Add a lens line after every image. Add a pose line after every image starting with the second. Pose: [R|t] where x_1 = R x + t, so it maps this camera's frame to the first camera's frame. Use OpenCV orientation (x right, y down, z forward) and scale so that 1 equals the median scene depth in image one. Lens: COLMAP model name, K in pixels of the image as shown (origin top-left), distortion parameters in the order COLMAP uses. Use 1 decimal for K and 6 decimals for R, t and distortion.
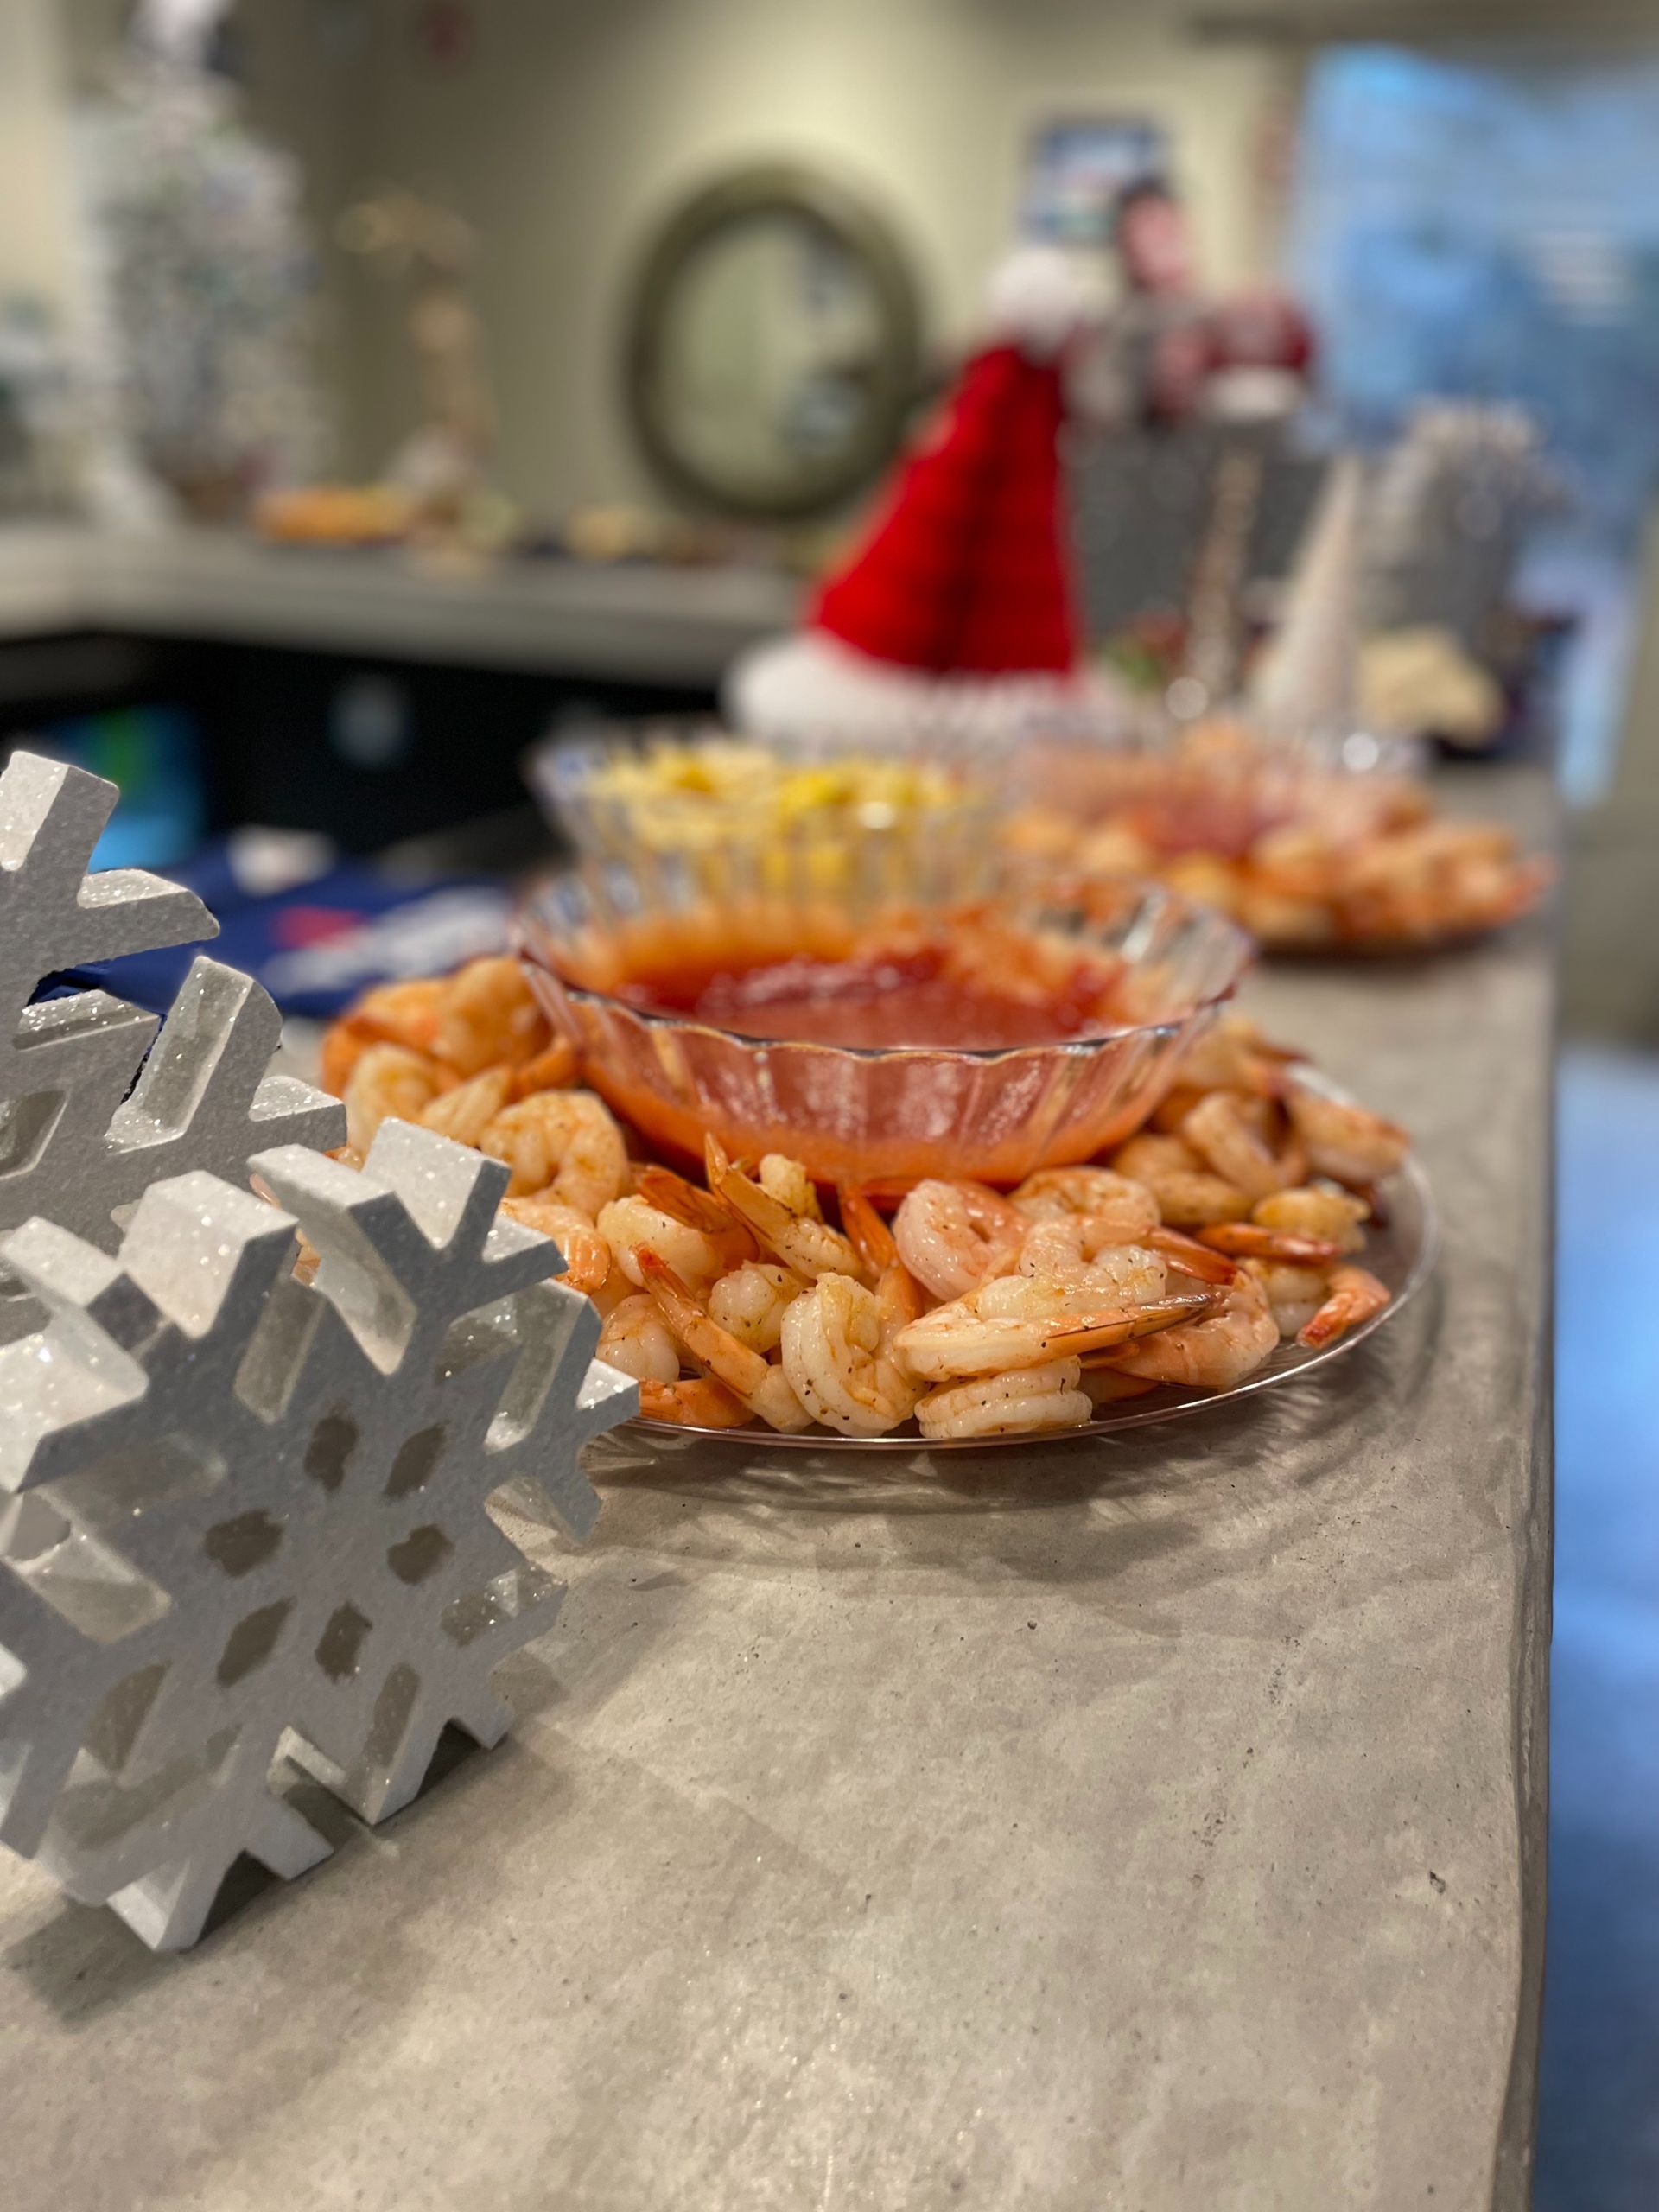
lens RADIAL K [[1821.0, 0, 829.5], [0, 1821.0, 1106.0], [0, 0, 1]] dist [0.104576, -0.137120]
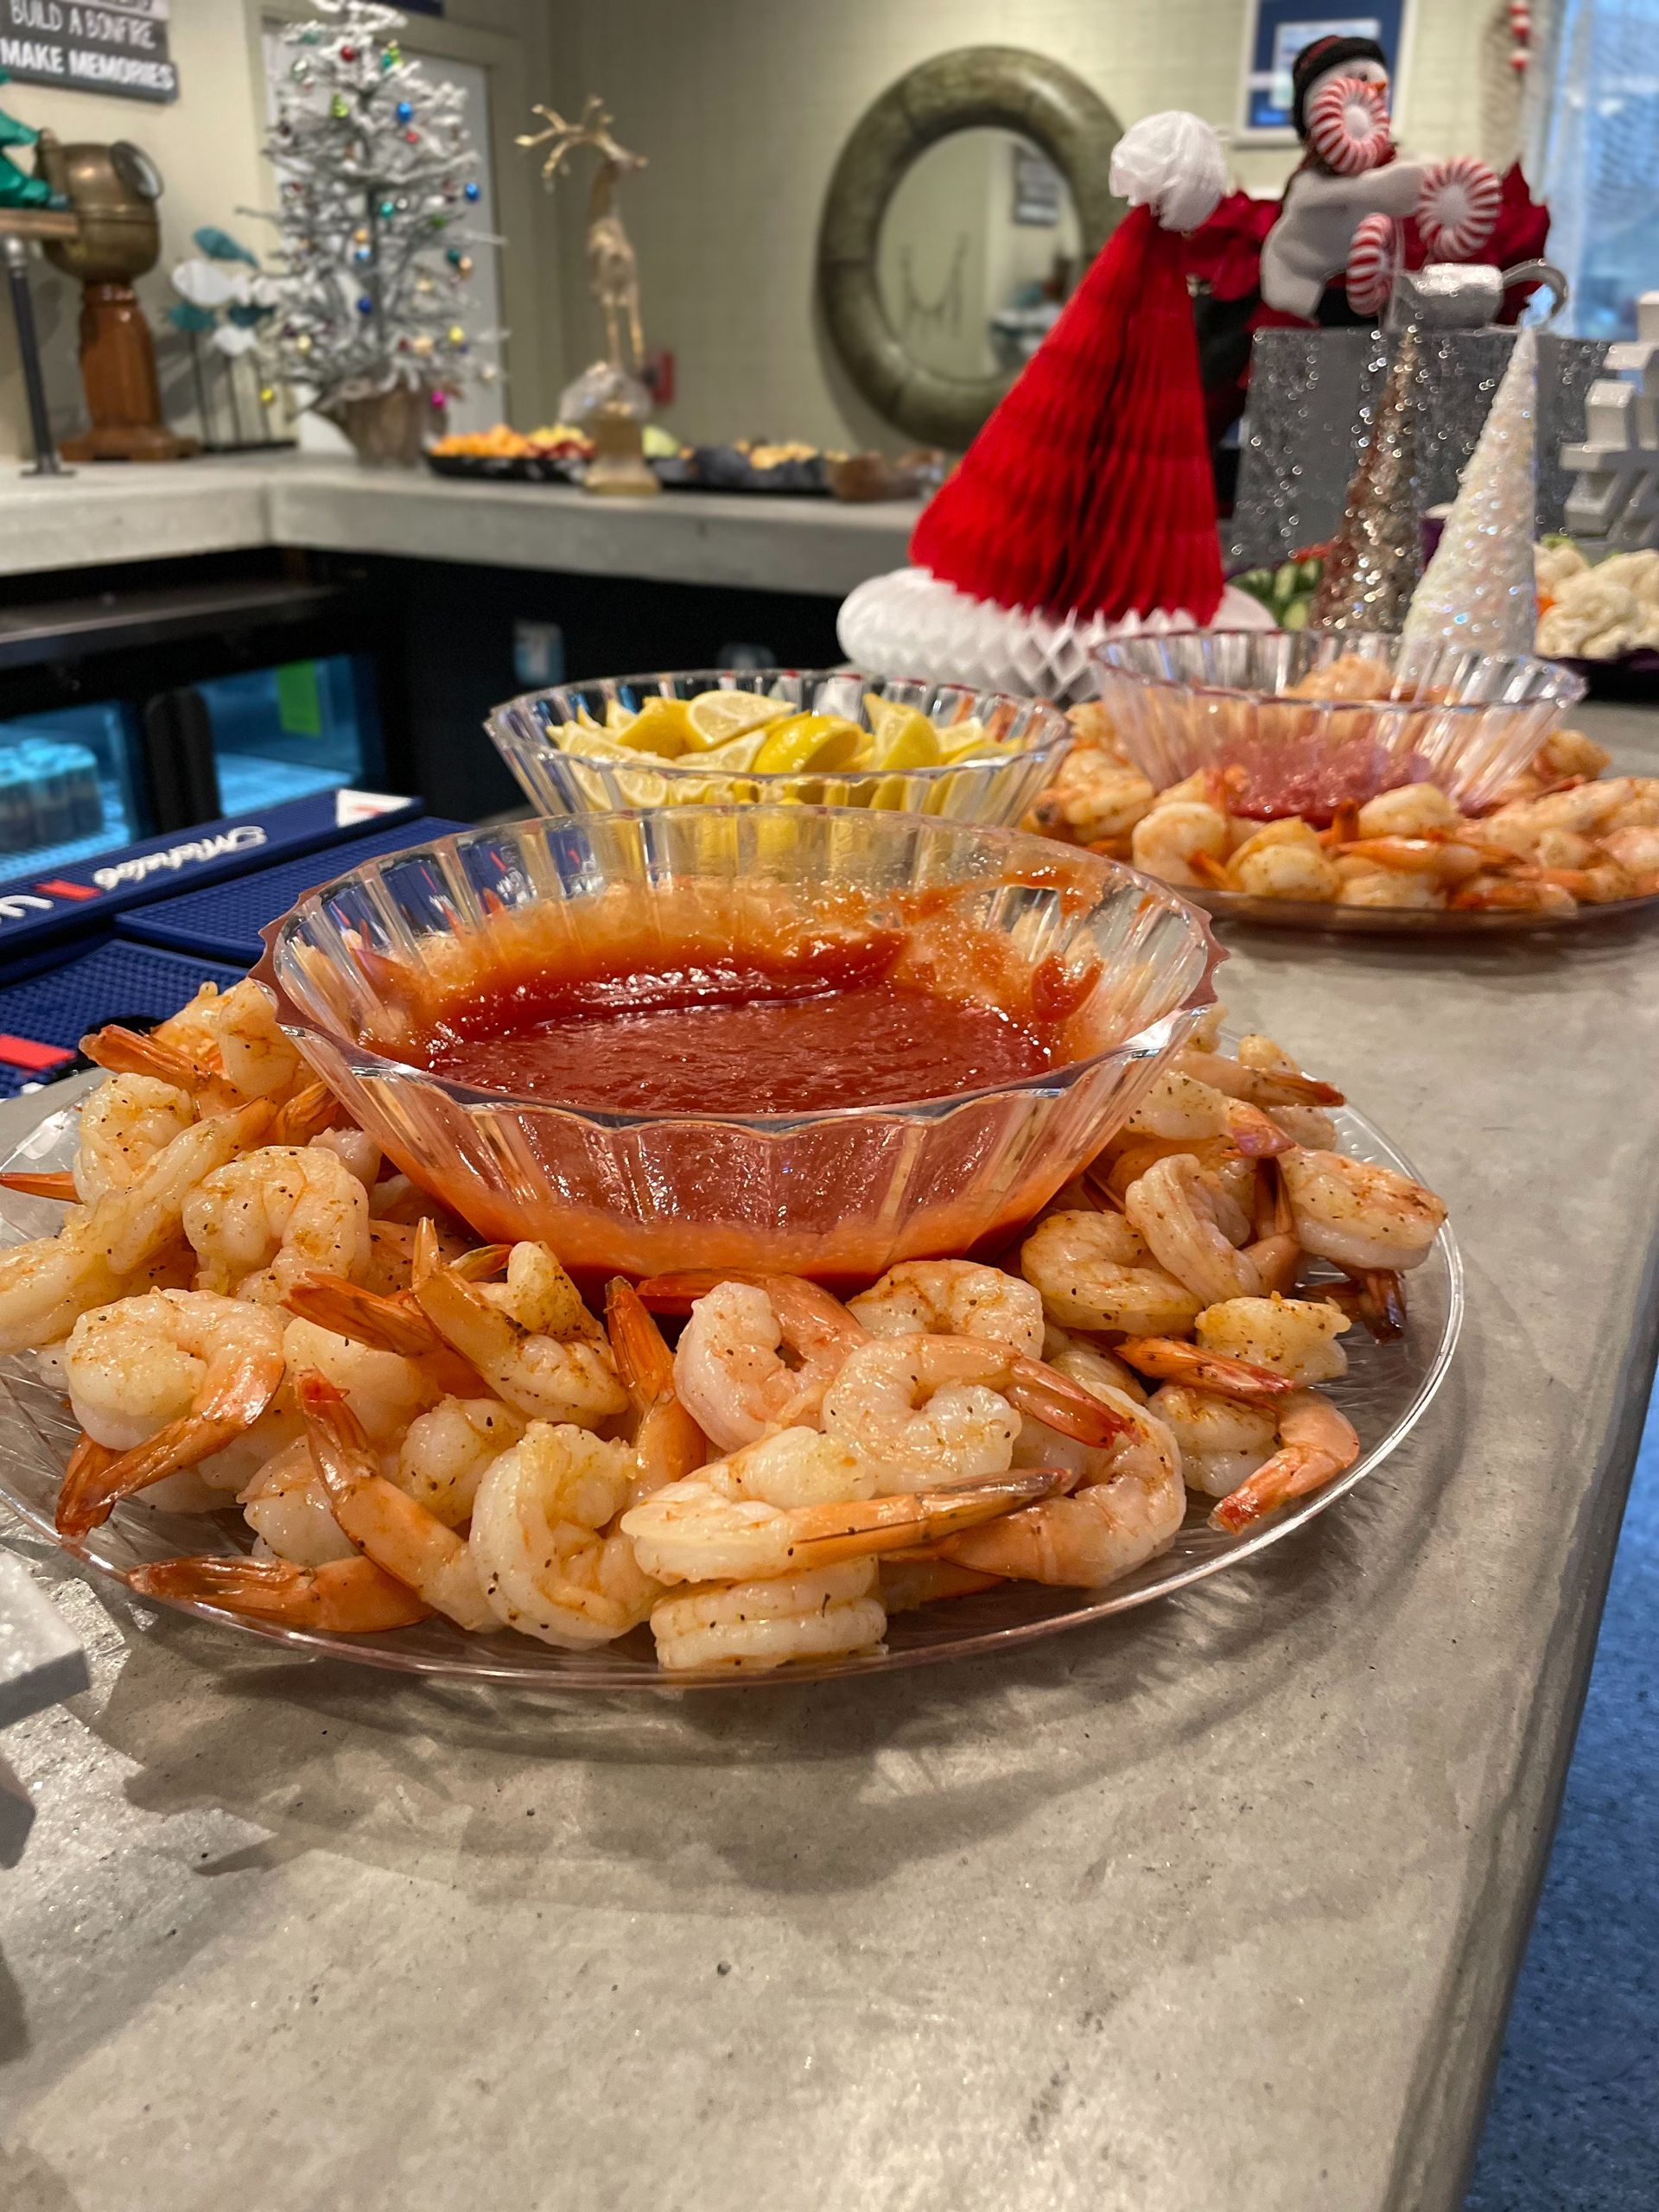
lens RADIAL K [[1691.0, 0, 932.9], [0, 1691.0, 1105.5], [0, 0, 1]] dist [0.088622, -0.123746]
pose [[0.991670, 0.023997, -0.126546, 0.236644], [-0.016971, 0.998269, 0.056313, -0.076453], [0.127679, -0.053696, 0.990361, 0.337428]]
